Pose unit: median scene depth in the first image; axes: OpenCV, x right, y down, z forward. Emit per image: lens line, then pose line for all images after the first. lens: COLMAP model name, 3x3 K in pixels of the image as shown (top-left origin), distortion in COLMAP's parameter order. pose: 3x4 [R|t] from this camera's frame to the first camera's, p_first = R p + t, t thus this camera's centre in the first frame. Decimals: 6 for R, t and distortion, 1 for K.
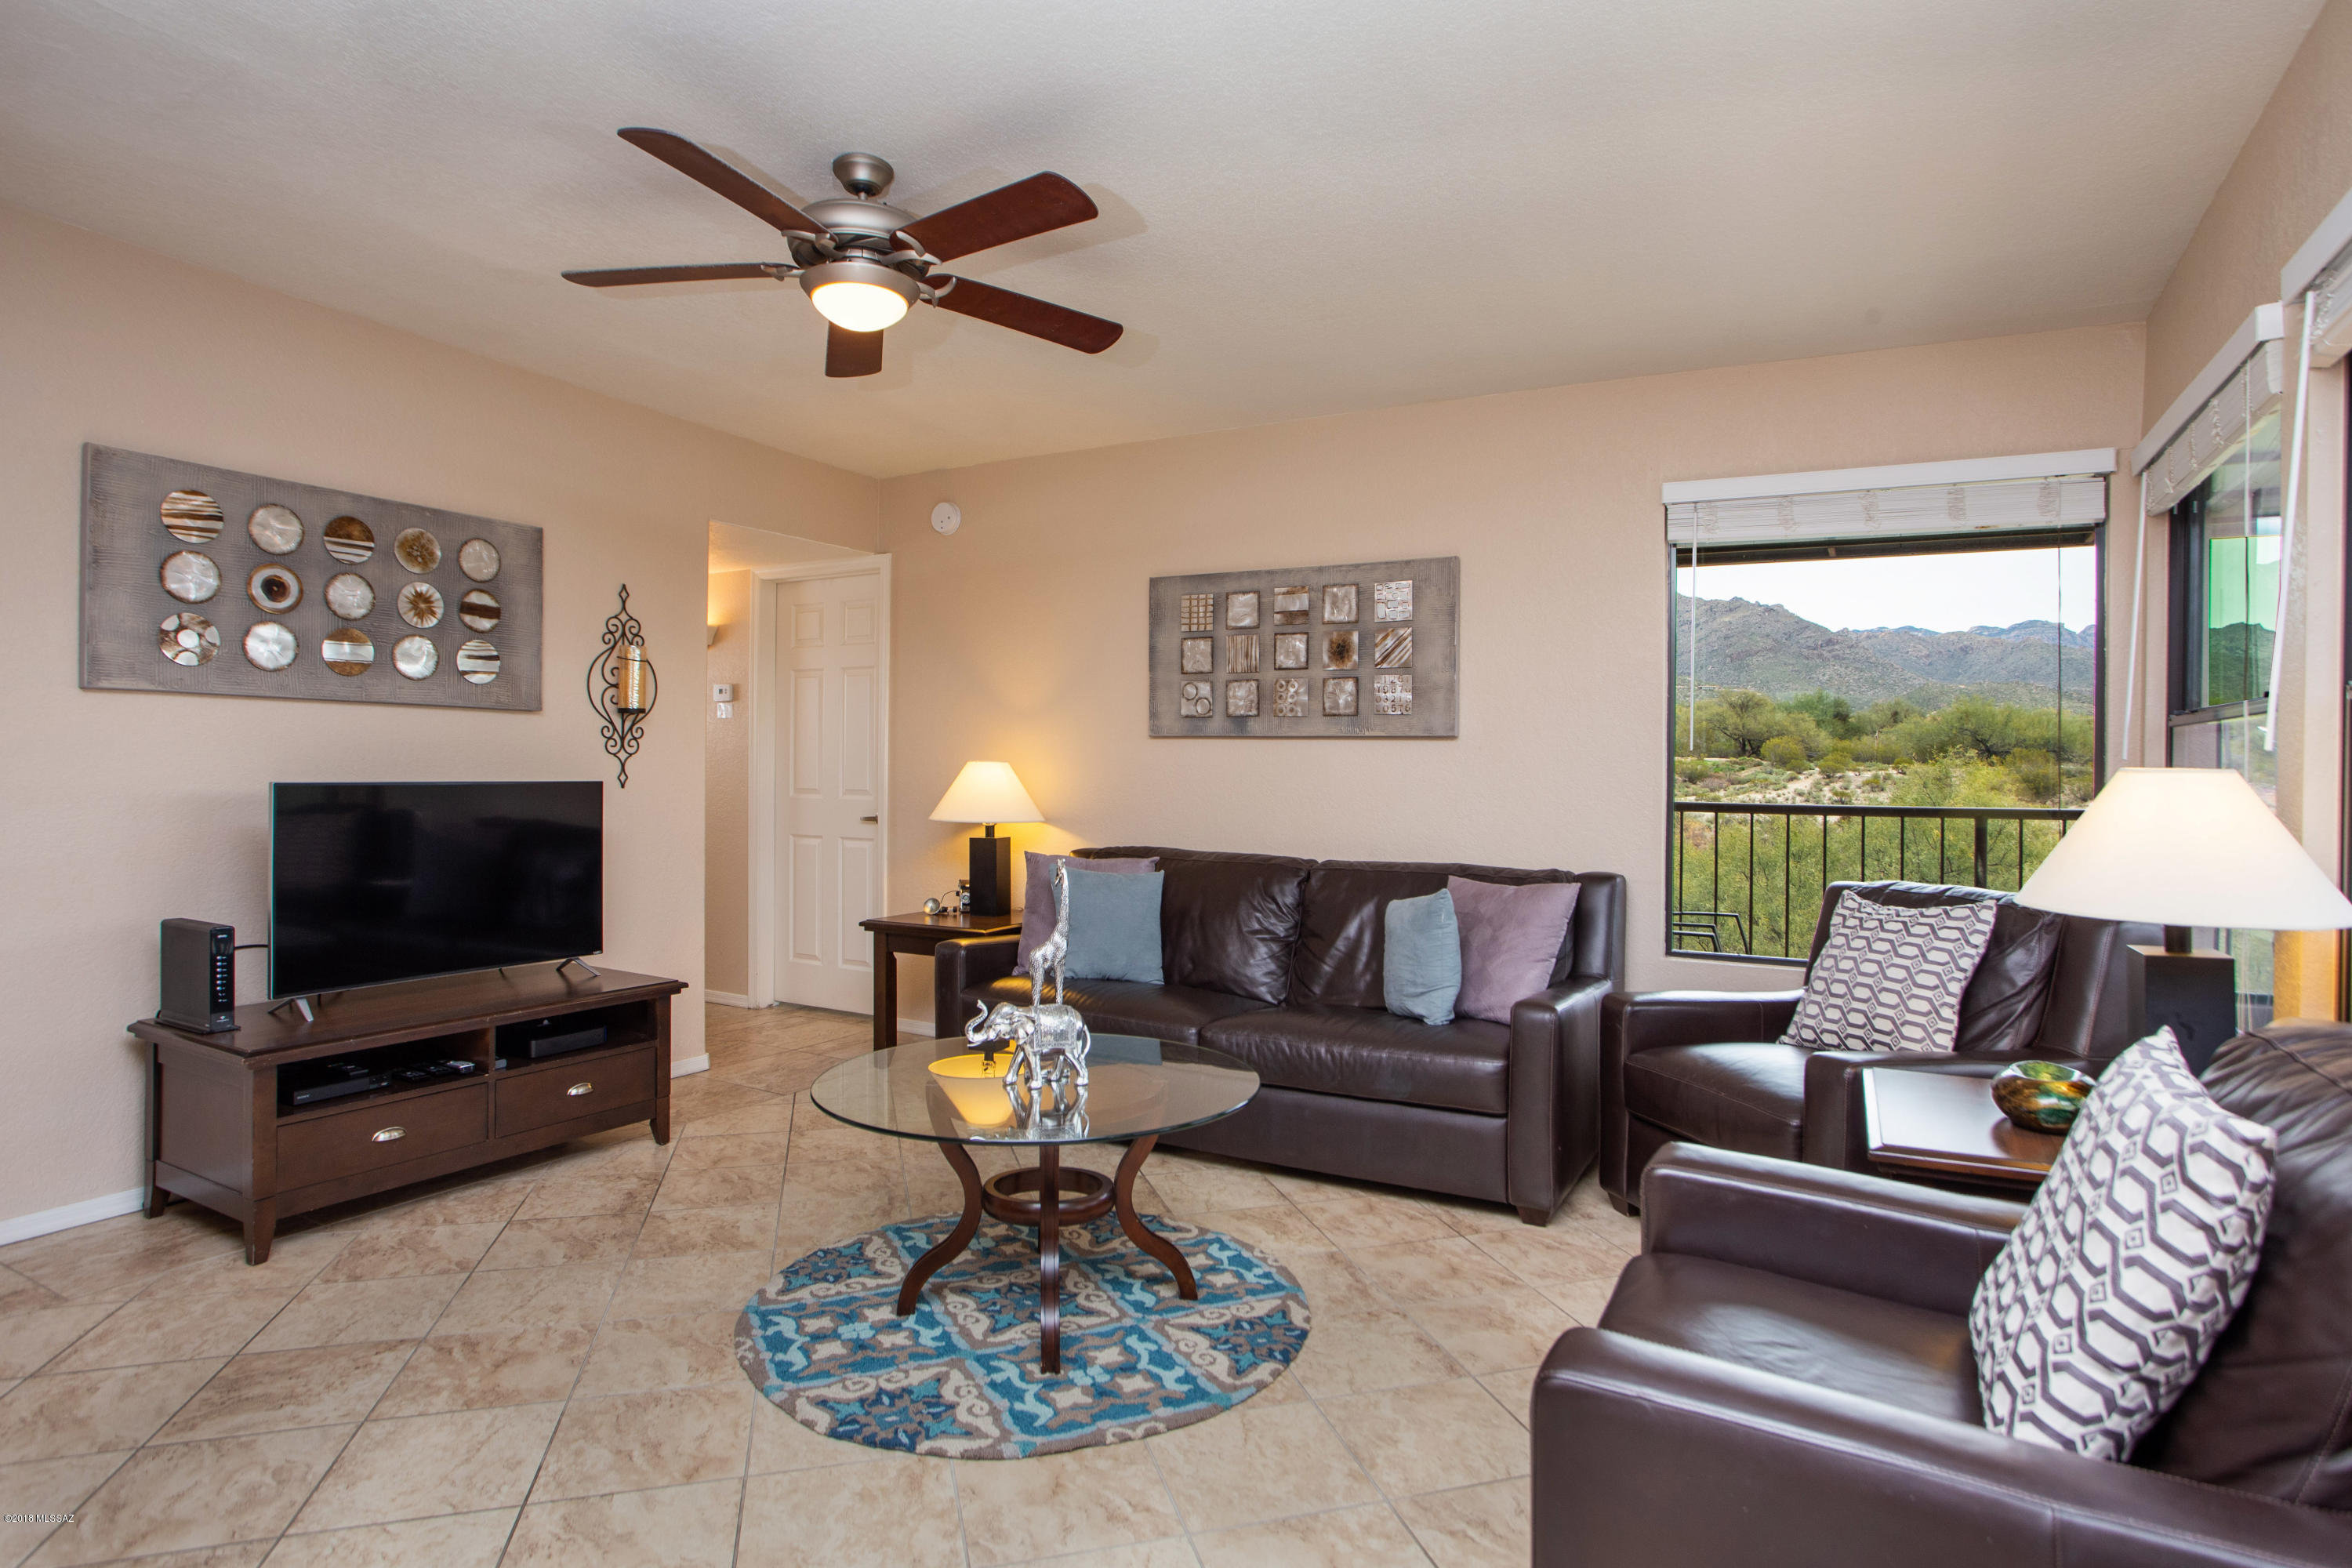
lens RADIAL K [[1192.8, 0, 1178.1], [0, 1192.8, 829.5], [0, 0, 1]] dist [-0.002555, -0.000251]
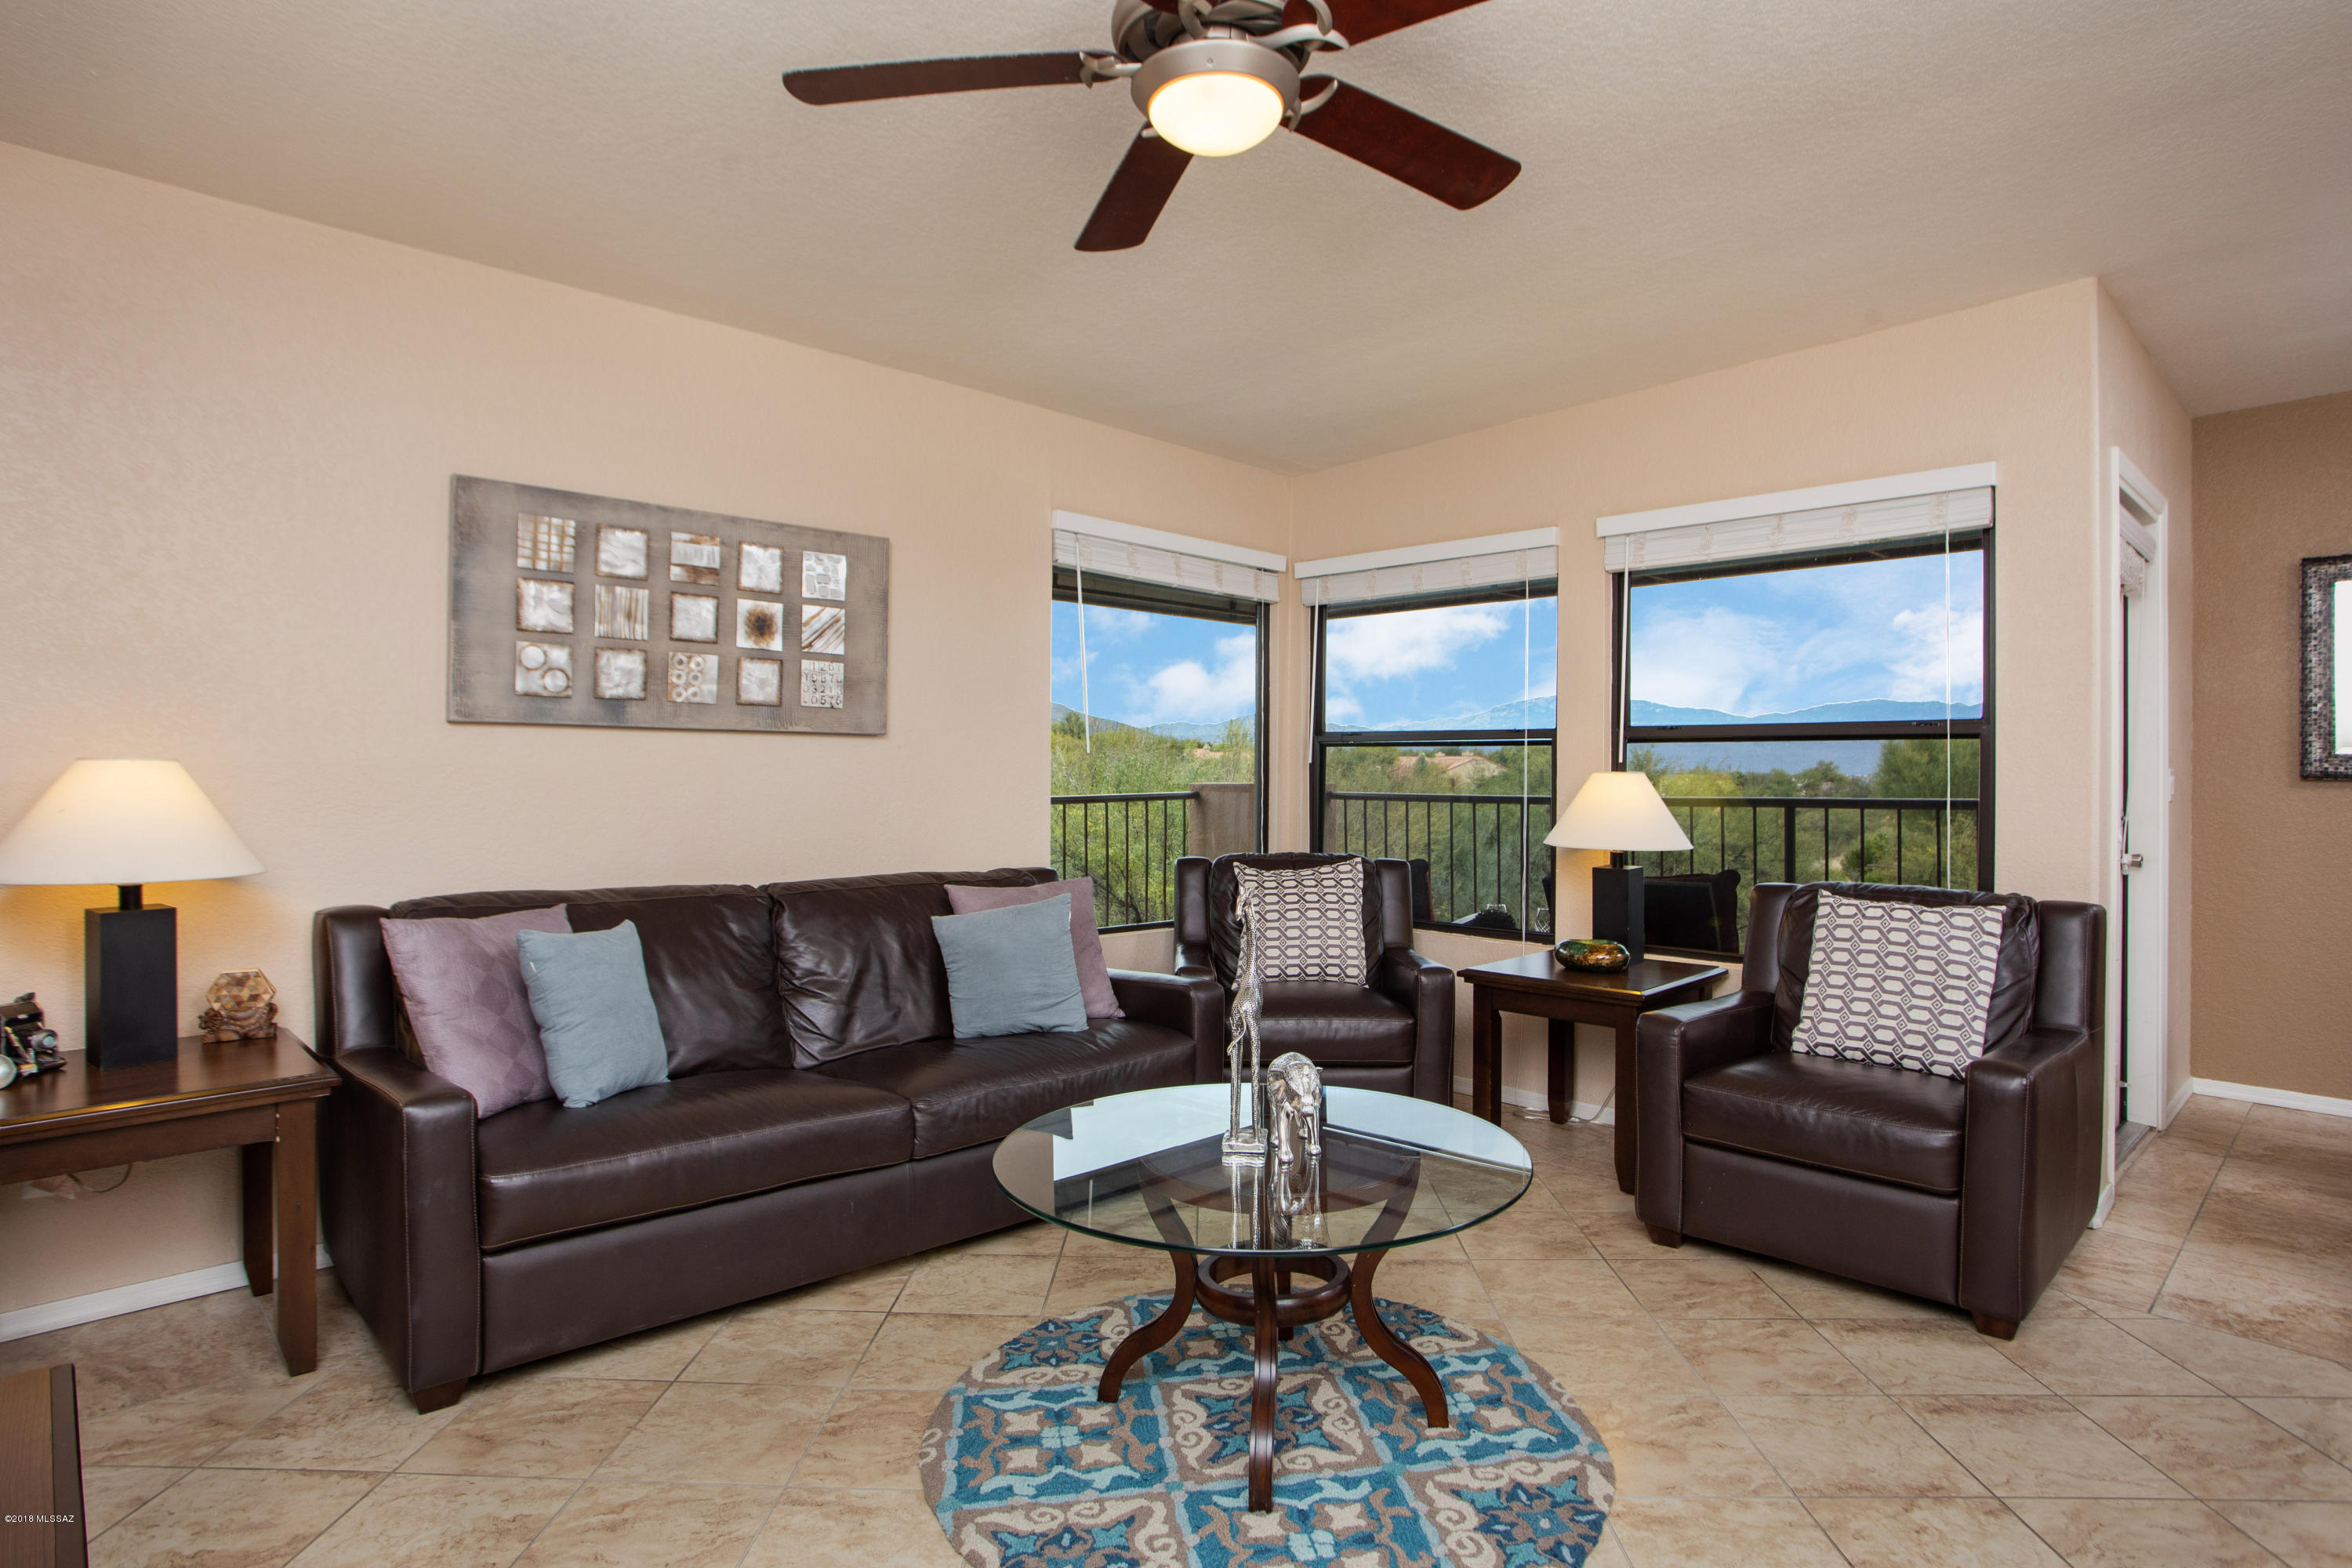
lens RADIAL K [[1237.9, 0, 1176.0], [0, 1237.9, 784.0], [0, 0, 1]] dist [-0.004338, -0.000578]
pose [[0.304370, -0.028752, 0.952120, -0.583515], [0.038855, 0.999087, 0.017749, -0.044793], [-0.951761, 0.031592, 0.305209, 0.467857]]
